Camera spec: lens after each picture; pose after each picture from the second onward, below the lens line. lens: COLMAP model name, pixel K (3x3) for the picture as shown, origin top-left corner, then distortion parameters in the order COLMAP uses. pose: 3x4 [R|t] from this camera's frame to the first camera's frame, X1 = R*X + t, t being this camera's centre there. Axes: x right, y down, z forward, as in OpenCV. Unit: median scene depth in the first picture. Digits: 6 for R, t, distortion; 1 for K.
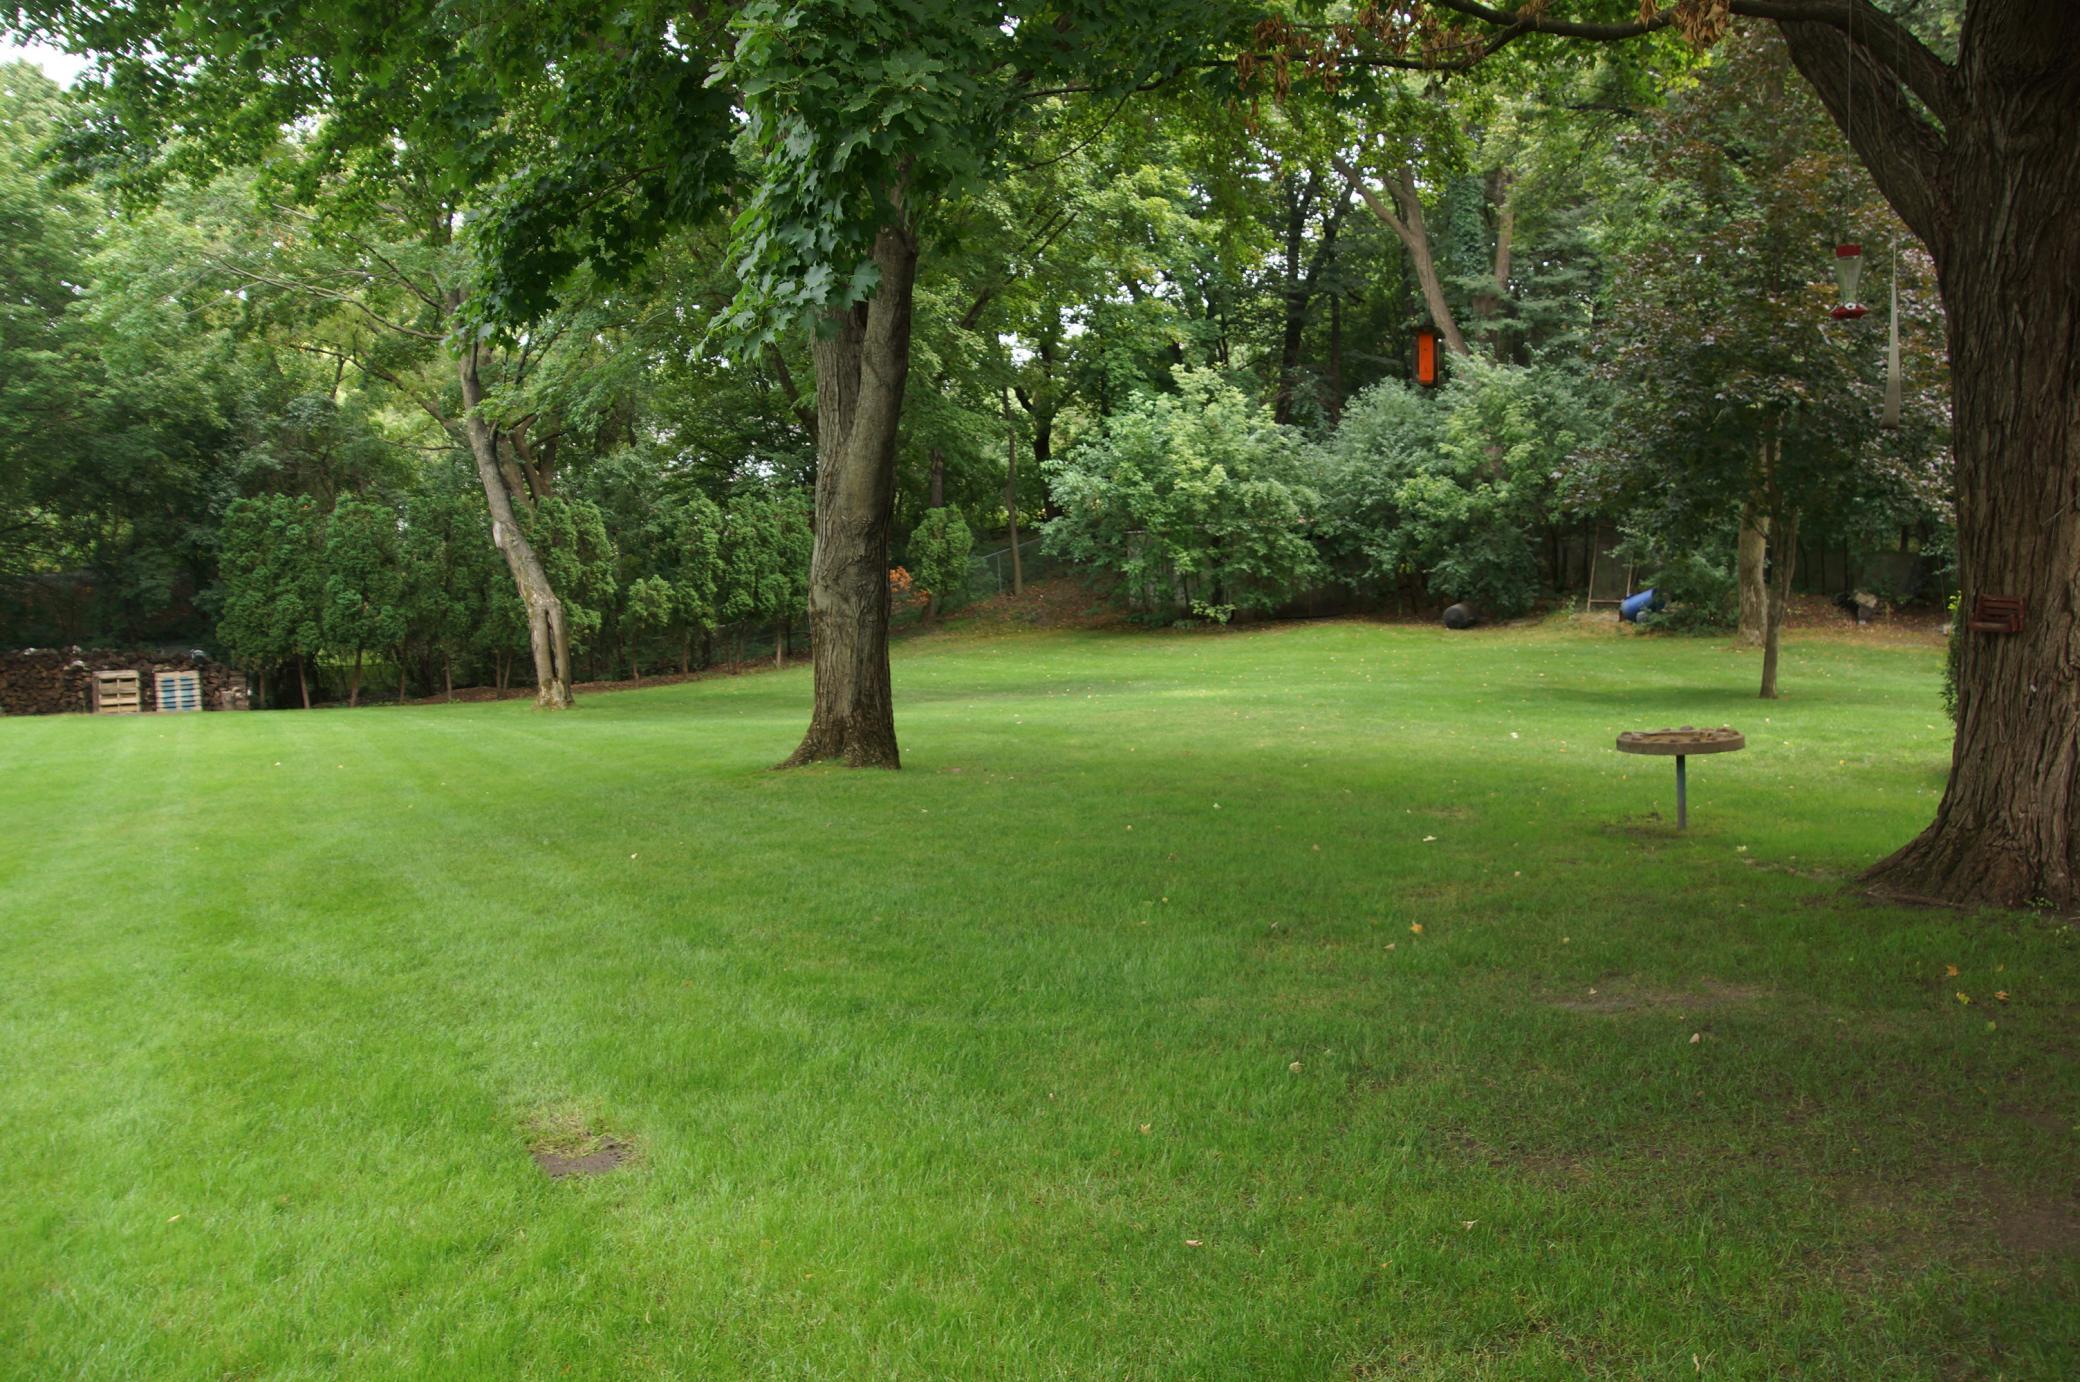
lens RADIAL K [[1649.6, 0, 1048.2], [0, 1649.6, 704.9], [0, 0, 1]] dist [-0.149652, 0.125357]
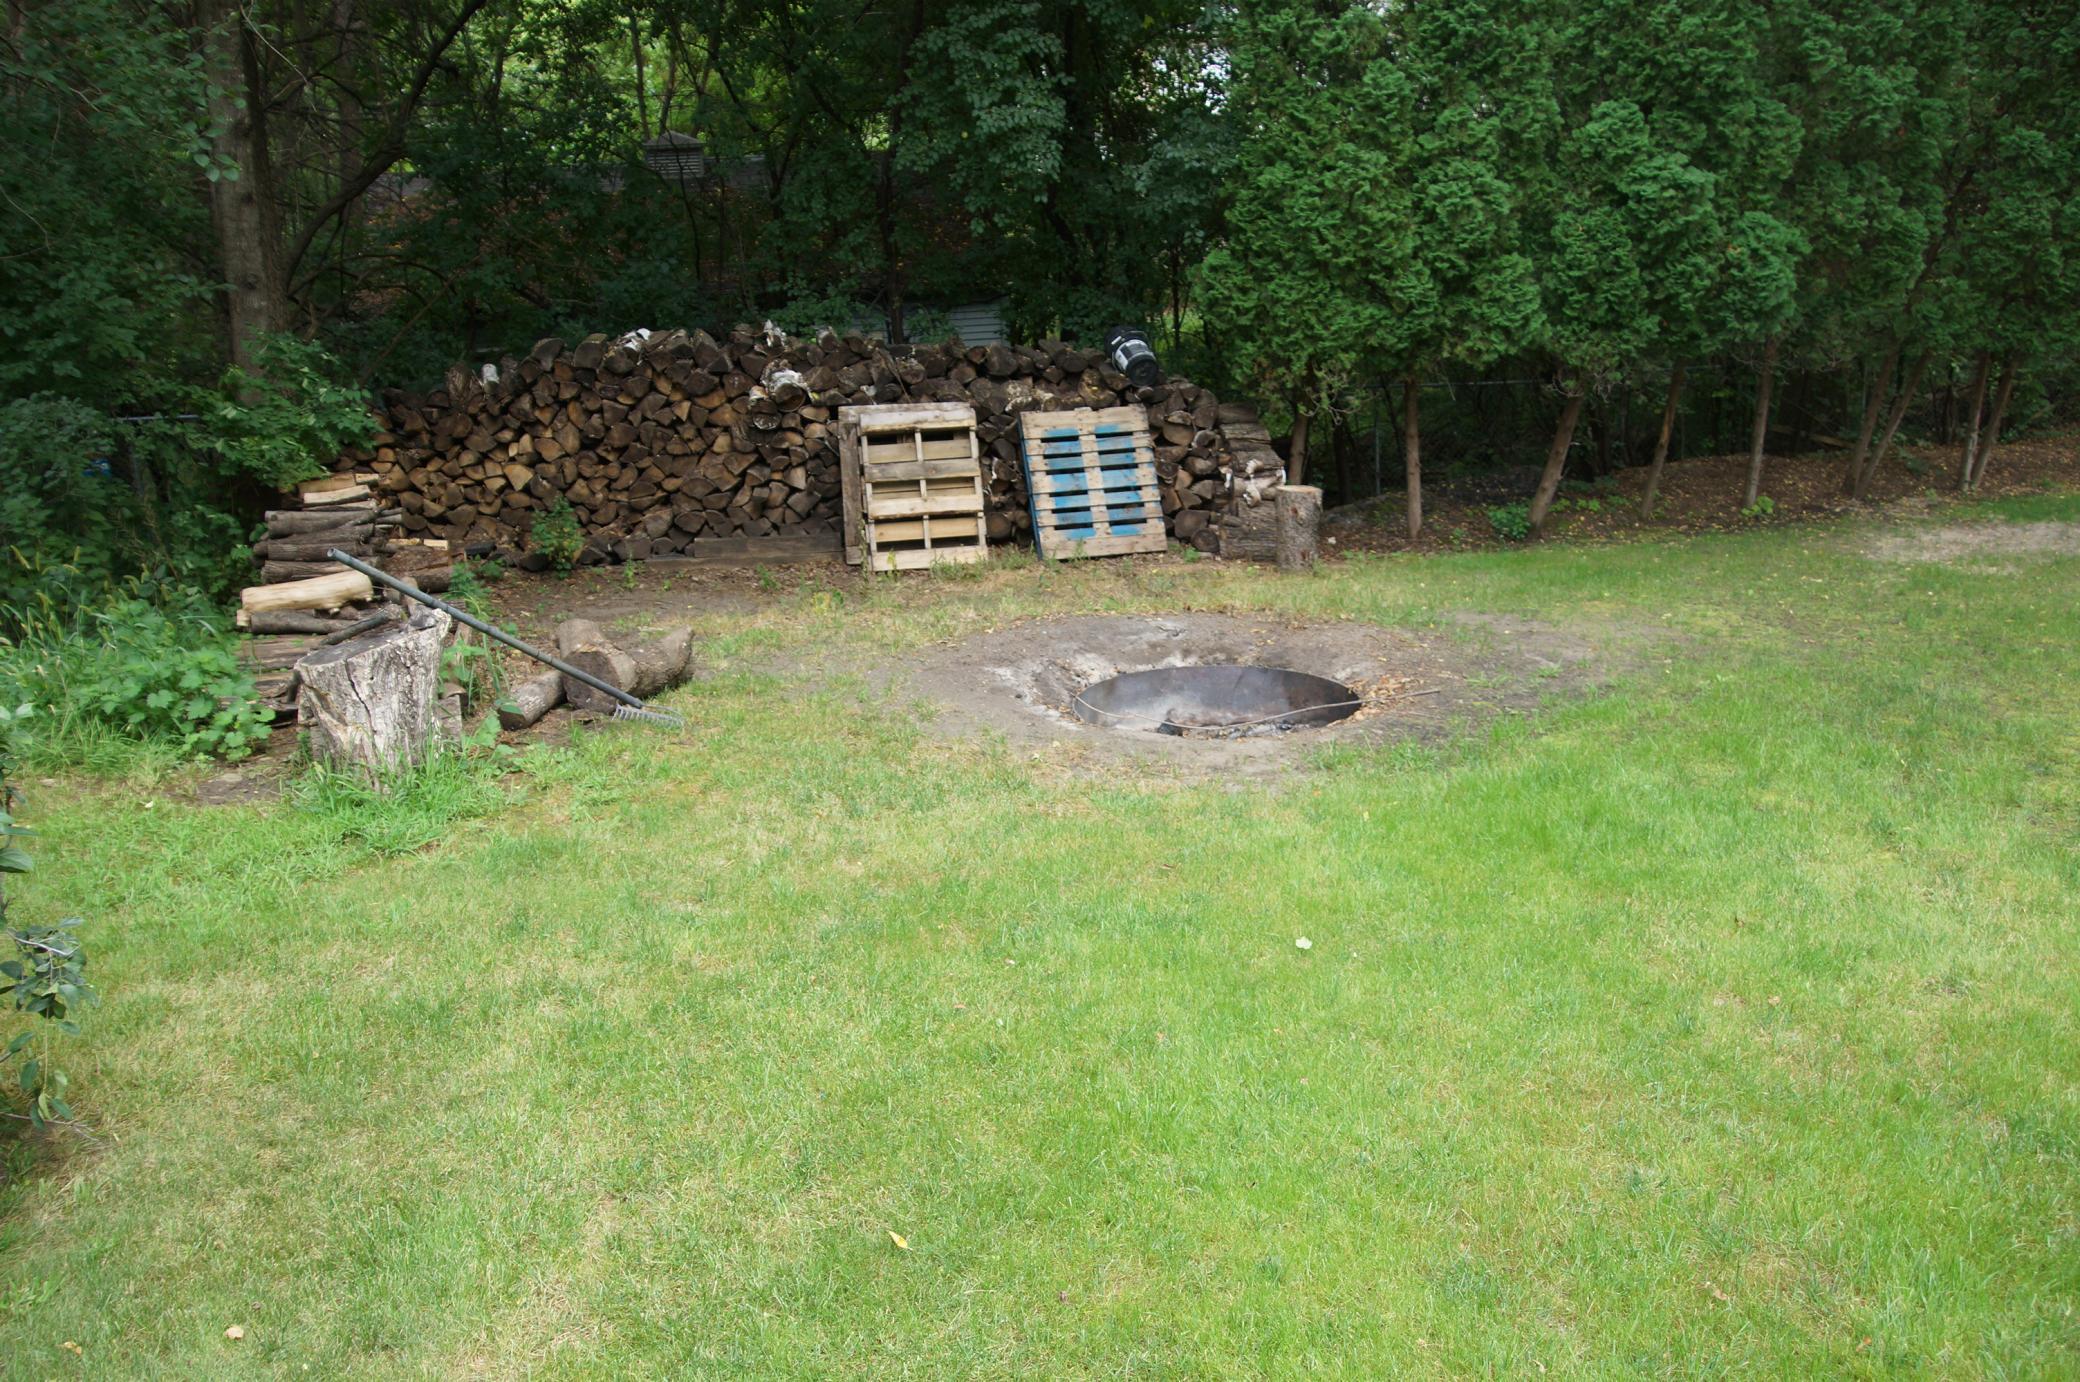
lens RADIAL K [[1649.6, 0, 1045.7], [0, 1649.6, 693.8], [0, 0, 1]] dist [-0.149652, 0.125357]
pose [[0.976465, 0.057946, -0.207745, -0.485346], [-0.018555, 0.982231, 0.186758, -0.025963], [0.214875, -0.178508, 0.960189, 0.681135]]
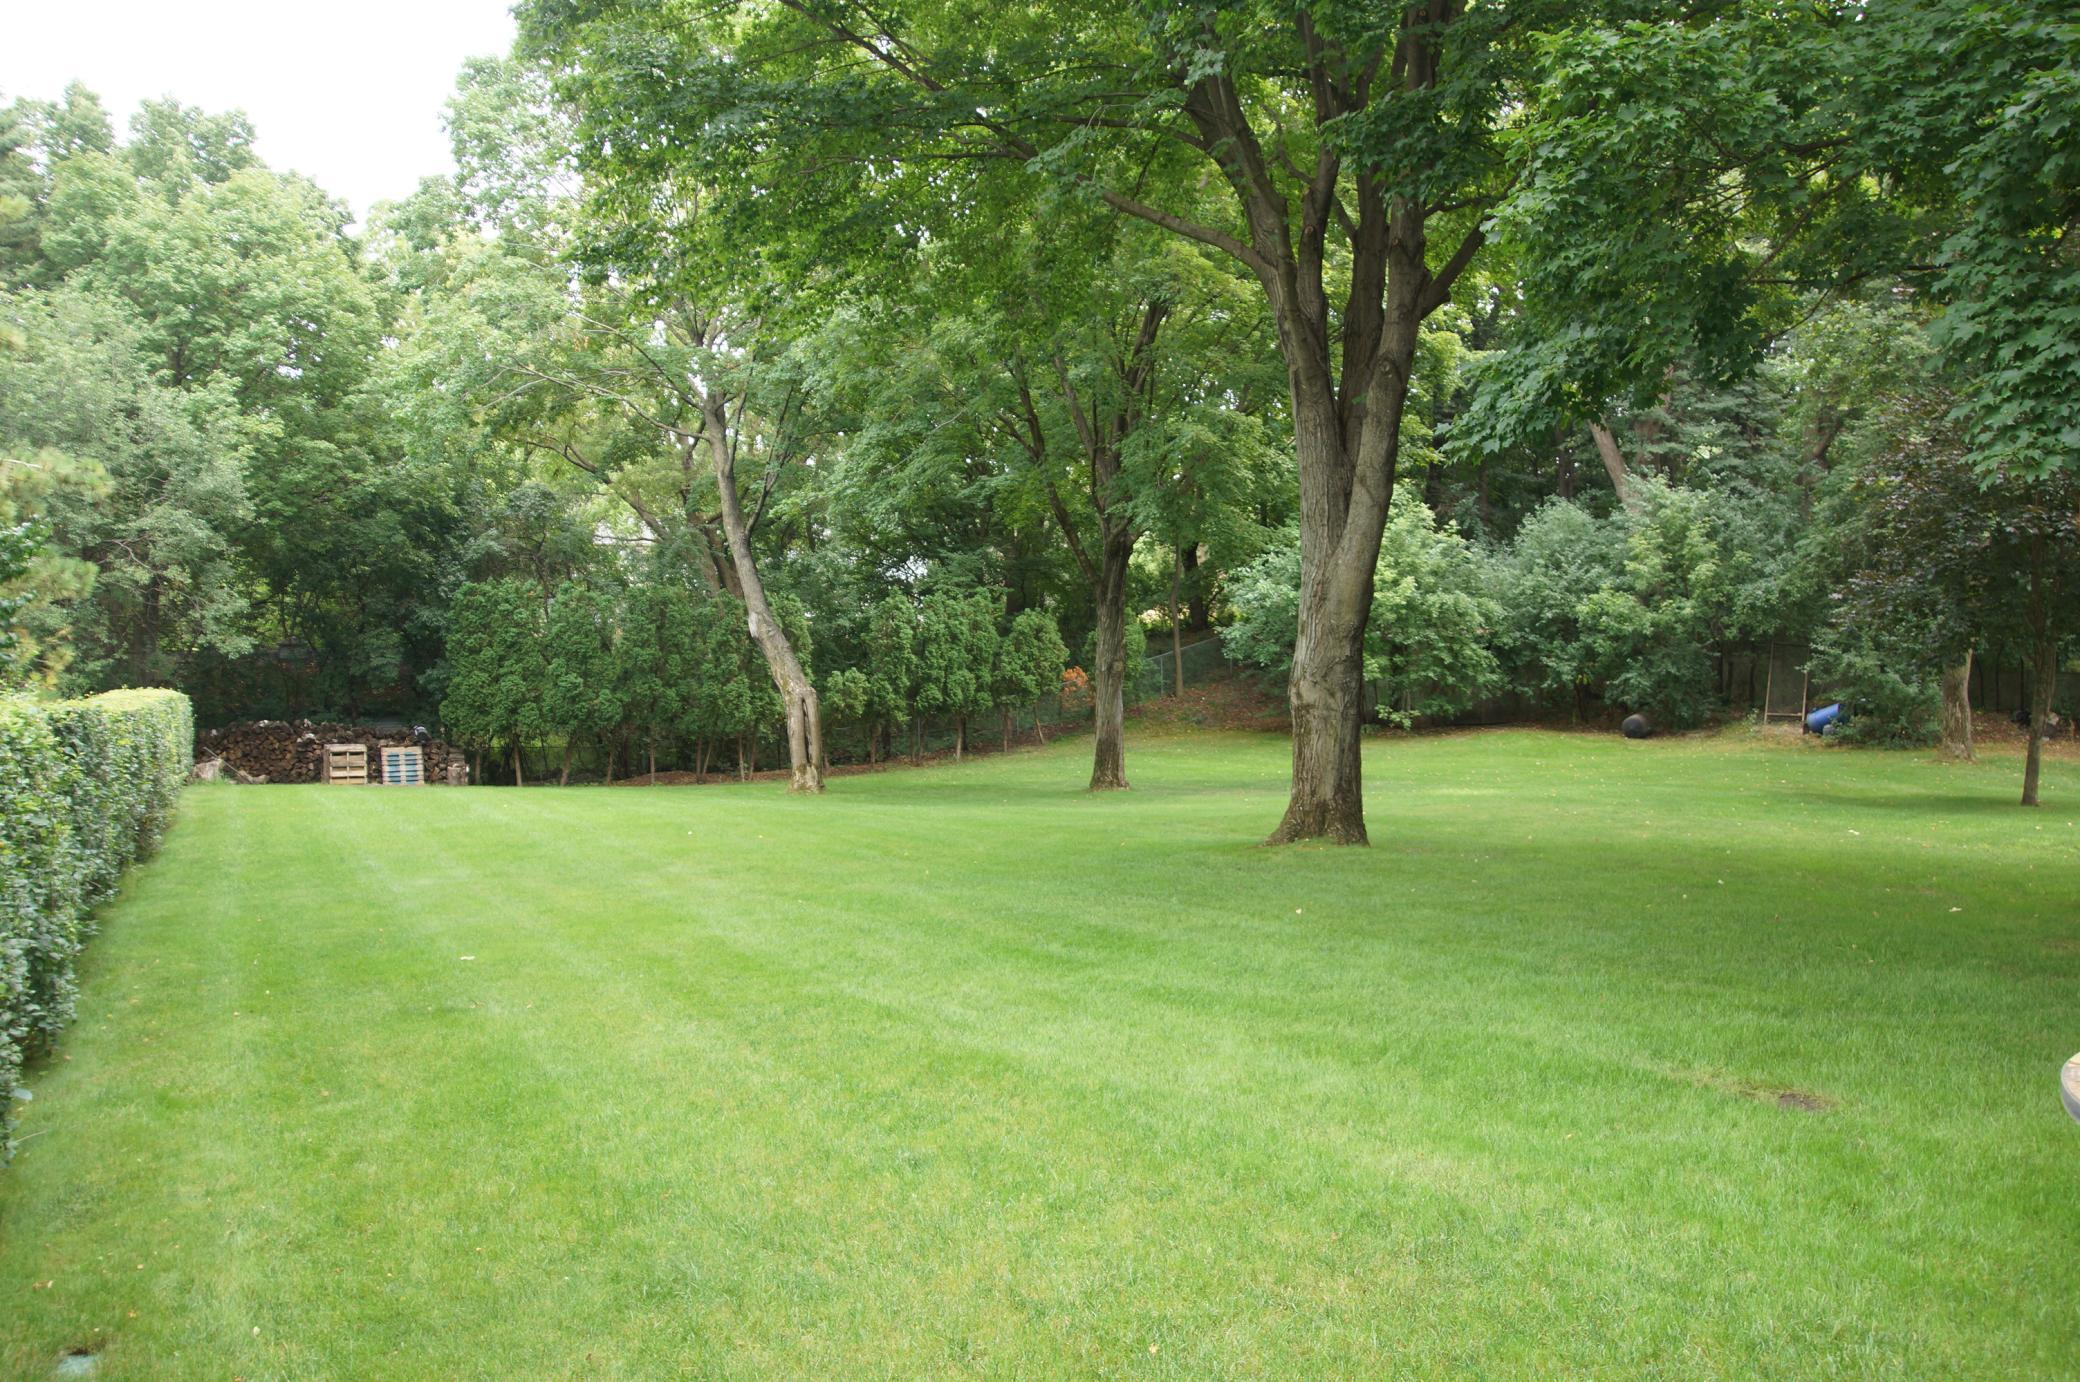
lens RADIAL K [[1649.6, 0, 1051.1], [0, 1649.6, 698.4], [0, 0, 1]] dist [-0.149652, 0.125357]
pose [[0.999491, 0.024369, -0.020568, -0.104011], [-0.025678, 0.997493, -0.065945, 0.006085], [0.018909, 0.066439, 0.997611, -0.041774]]
